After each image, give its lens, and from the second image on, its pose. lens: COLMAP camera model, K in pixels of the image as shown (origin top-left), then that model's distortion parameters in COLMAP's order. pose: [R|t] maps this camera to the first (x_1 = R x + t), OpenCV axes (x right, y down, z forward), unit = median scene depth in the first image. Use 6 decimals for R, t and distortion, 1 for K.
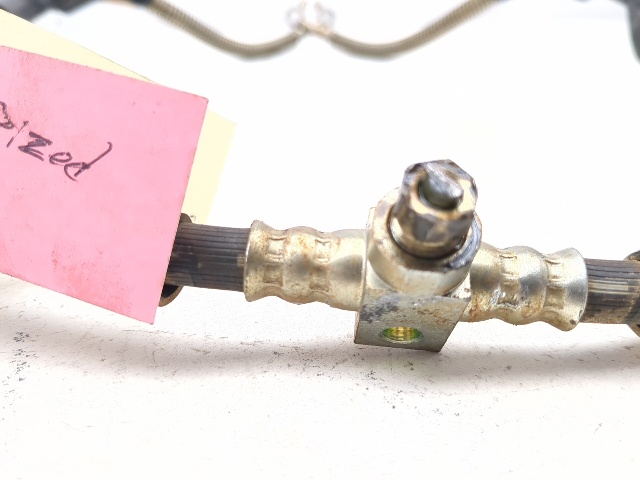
lens RADIAL K [[571.3, 0, 320.0], [0, 571.3, 240.0], [0, 0, 1]] dist [0.000690, -0.133389]
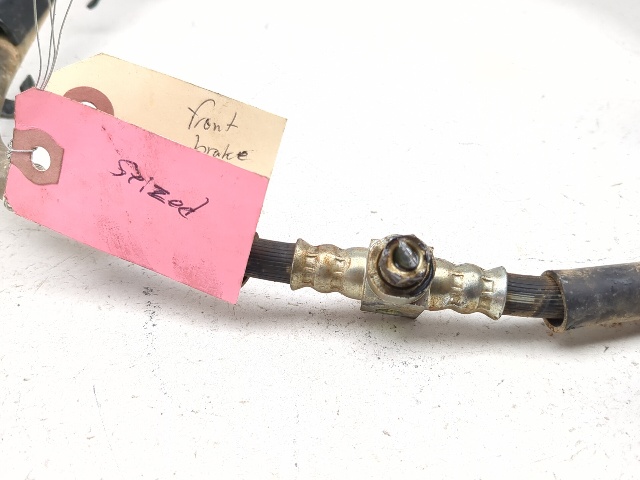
lens RADIAL K [[571.3, 0, 320.0], [0, 571.3, 240.0], [0, 0, 1]] dist [0.000690, -0.133389]
pose [[0.995738, 0.047488, -0.079058, 0.071910], [-0.024005, 0.961148, 0.274986, -0.483022], [0.089045, -0.271916, 0.958192, -0.505852]]
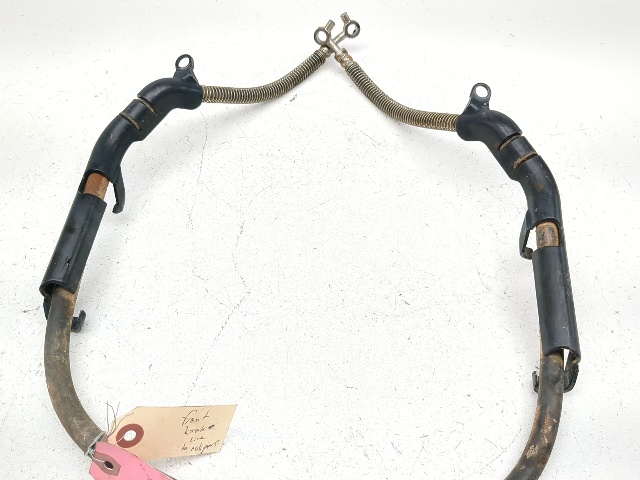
lens RADIAL K [[553.0, 0, 320.0], [0, 553.0, 240.0], [0, 0, 1]] dist [0.049136, -0.136034]
pose [[0.990509, 0.124431, -0.058382, 0.389710], [-0.084554, 0.886514, 0.454910, -3.030269], [0.108362, -0.445656, 0.888622, -1.123986]]
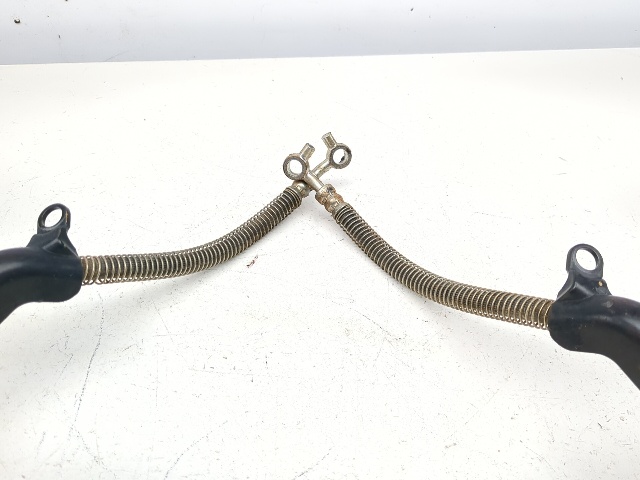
lens RADIAL K [[571.3, 0, 320.0], [0, 571.3, 240.0], [0, 0, 1]] dist [0.000690, -0.133389]
pose [[0.995758, 0.084953, -0.035340, 0.141162], [-0.073423, 0.965133, 0.251252, -2.777986], [0.055453, -0.247592, 0.967276, 1.228427]]
